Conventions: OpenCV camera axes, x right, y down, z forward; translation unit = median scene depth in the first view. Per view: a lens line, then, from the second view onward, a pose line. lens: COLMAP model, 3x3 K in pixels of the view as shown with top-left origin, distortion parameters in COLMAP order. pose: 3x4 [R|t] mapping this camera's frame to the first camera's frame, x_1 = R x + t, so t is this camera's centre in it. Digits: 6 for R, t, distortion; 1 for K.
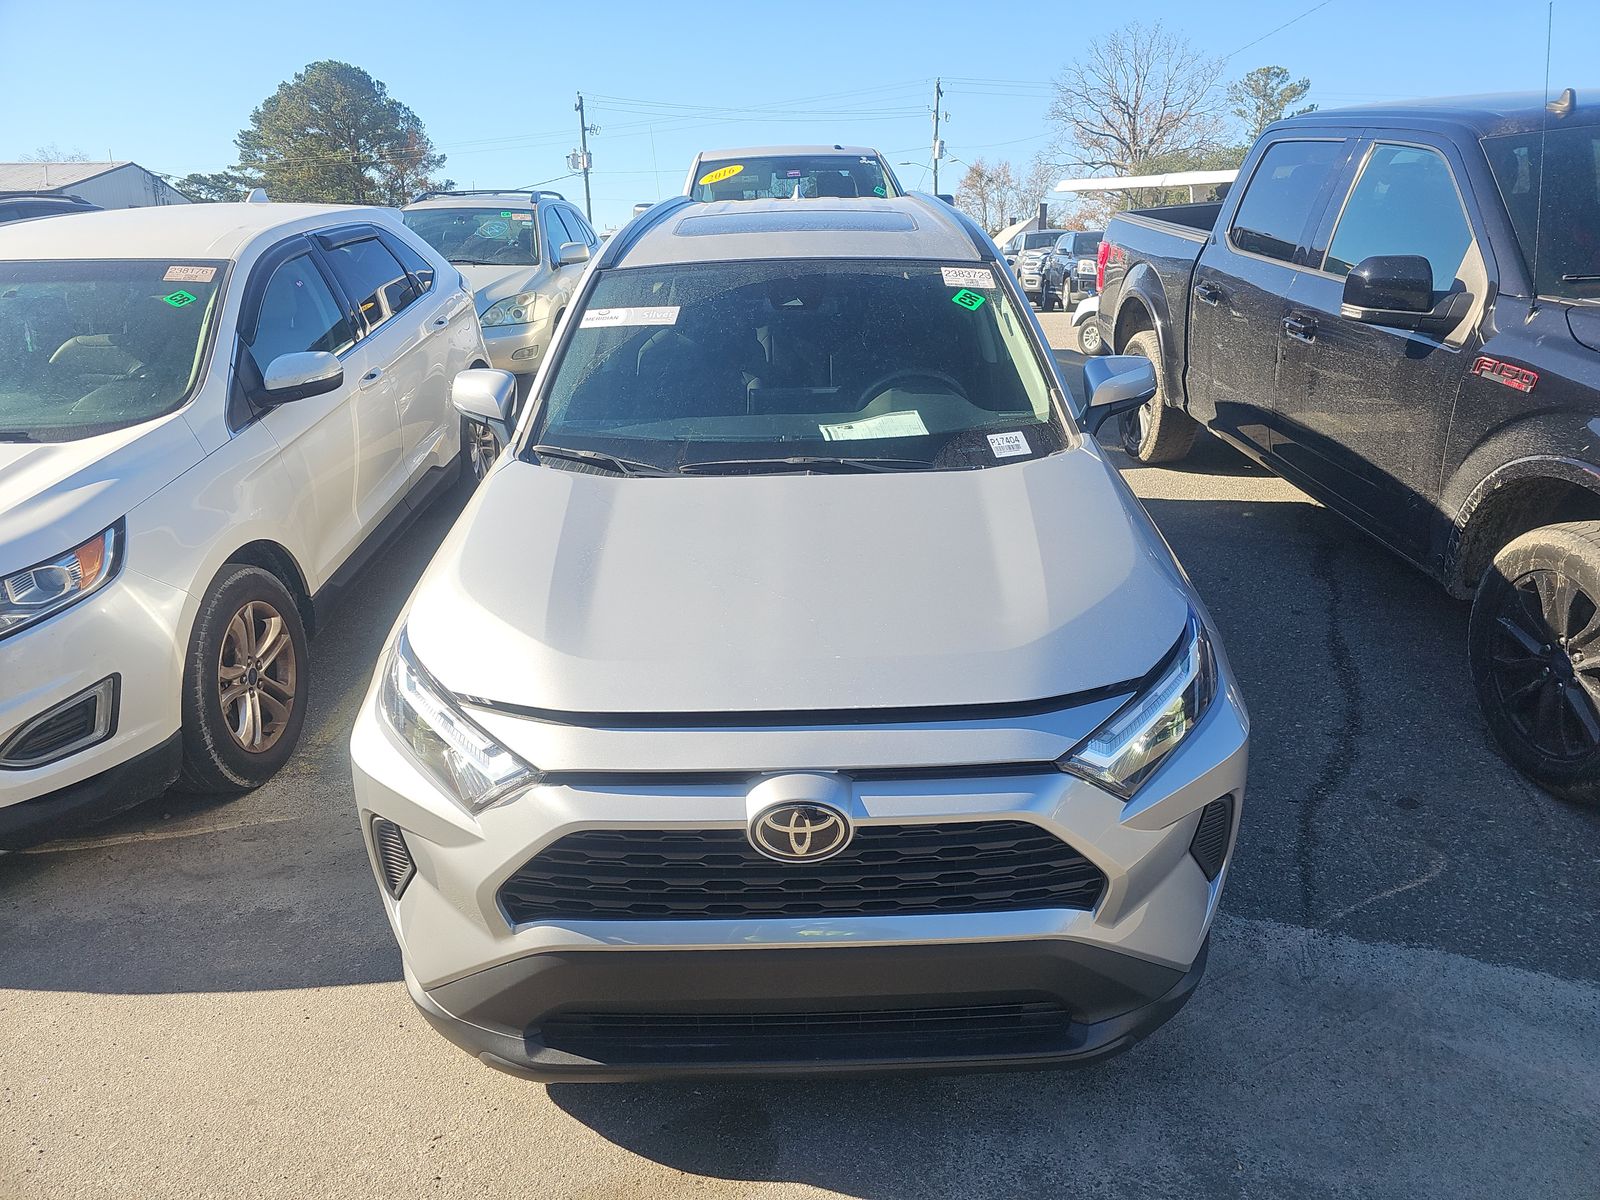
lens RADIAL K [[1056.3, 0, 782.0], [0, 1056.3, 604.7], [0, 0, 1]] dist [0.042914, -0.061278]
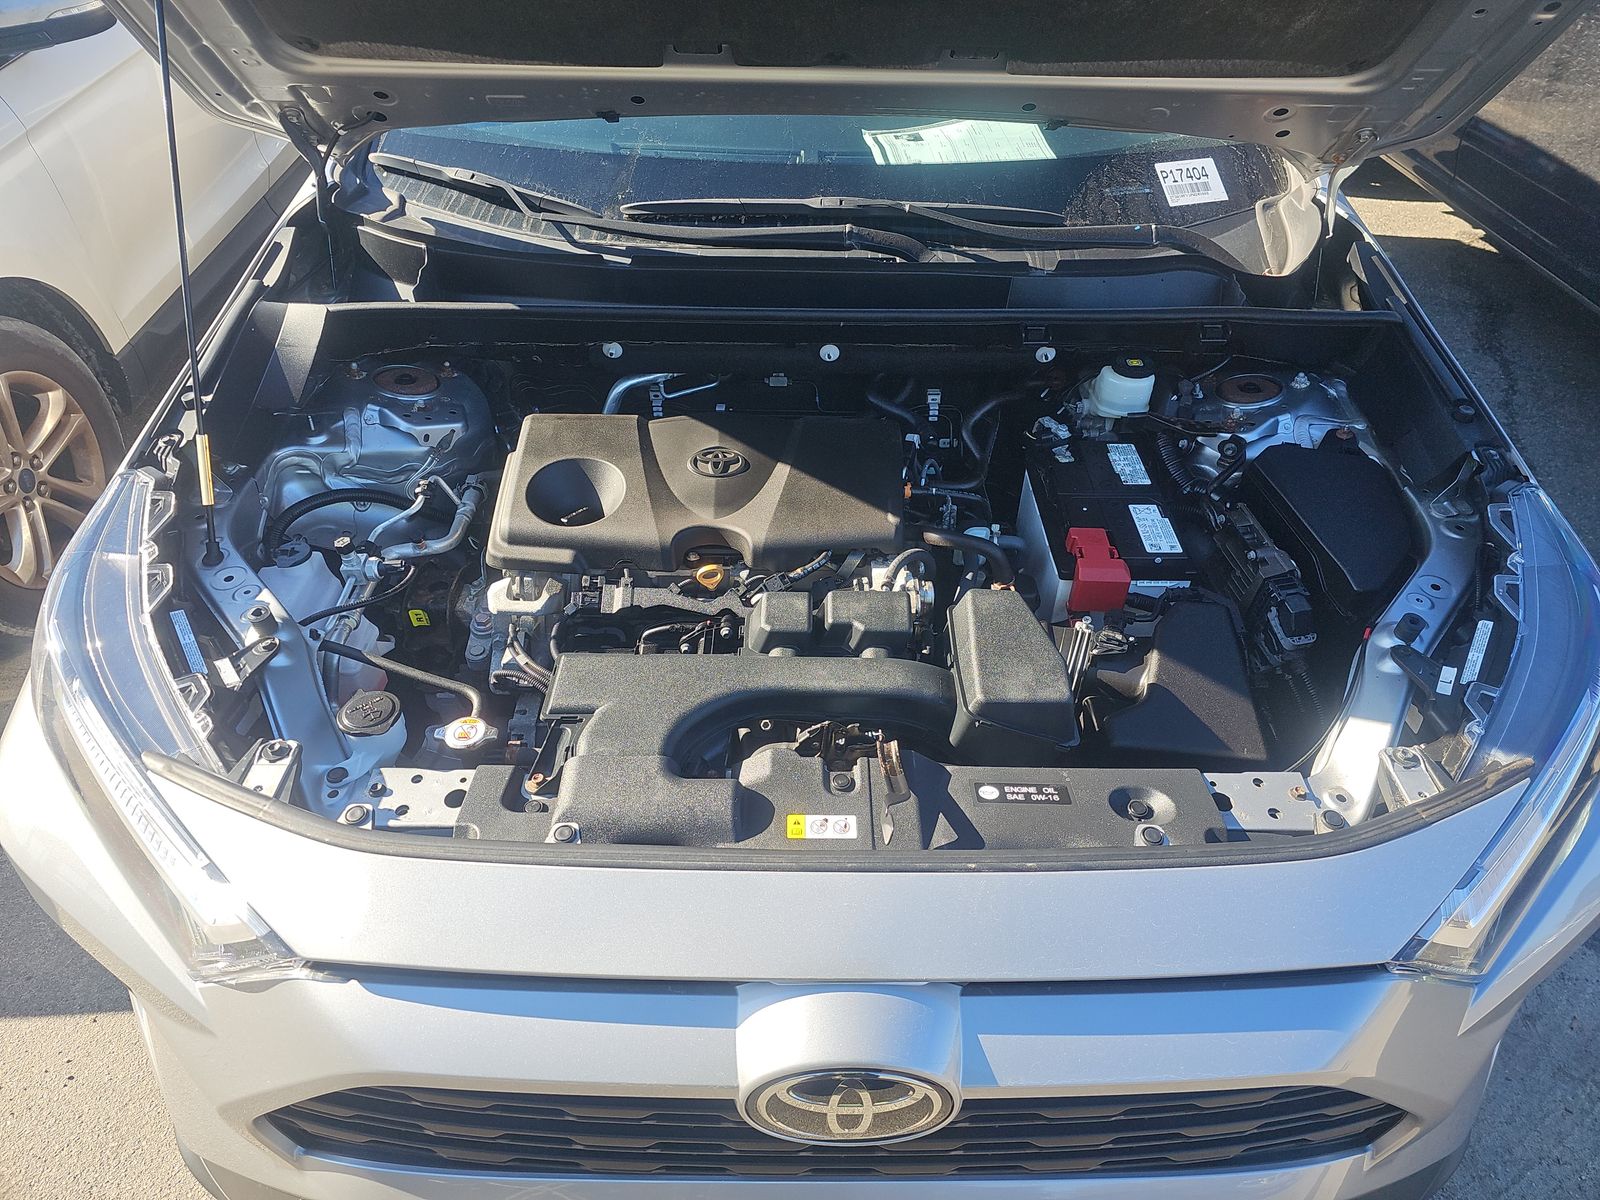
lens RADIAL K [[1072.5, 0, 800.0], [0, 1072.5, 600.0], [0, 0, 1]] dist [-0.002241, -0.001161]
pose [[0.999163, 0.018428, 0.036512, -0.016983], [-0.027788, 0.960920, 0.275427, -0.087182], [-0.030009, -0.276211, 0.960628, 0.379916]]
